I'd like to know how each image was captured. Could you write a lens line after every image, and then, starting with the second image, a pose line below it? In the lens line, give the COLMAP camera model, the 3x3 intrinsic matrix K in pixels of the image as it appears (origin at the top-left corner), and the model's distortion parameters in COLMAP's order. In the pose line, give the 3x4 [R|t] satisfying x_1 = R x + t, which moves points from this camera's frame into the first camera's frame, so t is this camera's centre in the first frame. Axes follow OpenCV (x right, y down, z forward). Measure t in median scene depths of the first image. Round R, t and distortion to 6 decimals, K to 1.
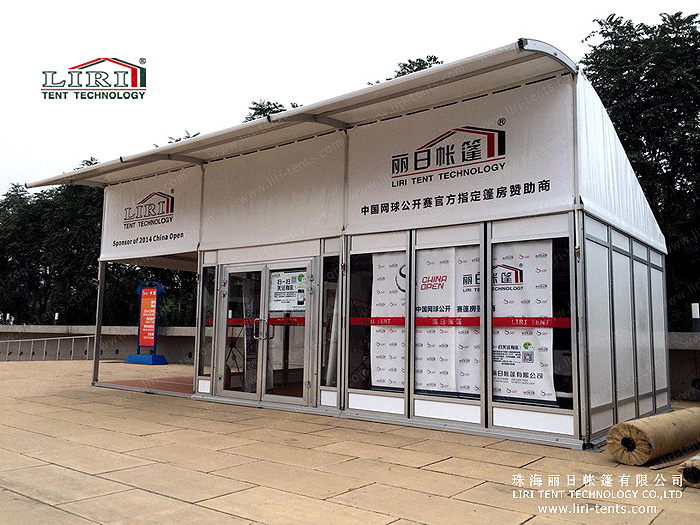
lens RADIAL K [[606.7, 0, 350.0], [0, 606.7, 262.5], [0, 0, 1]] dist [-0.000371, -0.000839]
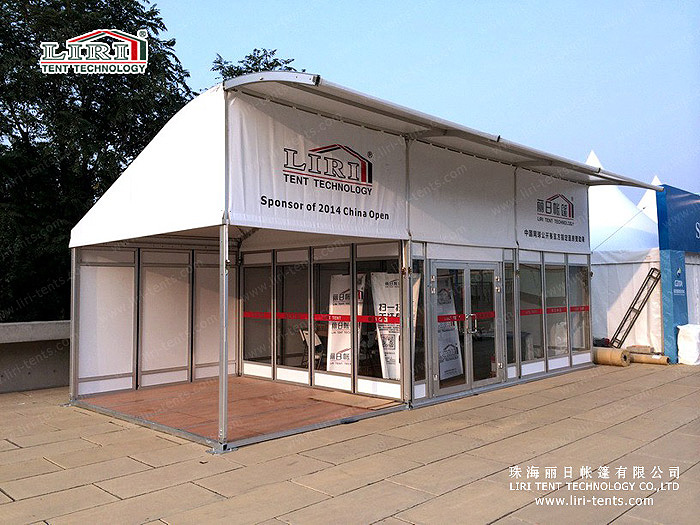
lens RADIAL K [[606.7, 0, 350.0], [0, 606.7, 262.5], [0, 0, 1]] dist [-0.000371, -0.000839]
pose [[0.126187, 0.027219, 0.991633, -1.146683], [-0.099252, 0.994954, -0.014680, 0.034702], [-0.987029, -0.096569, 0.128252, 0.992915]]
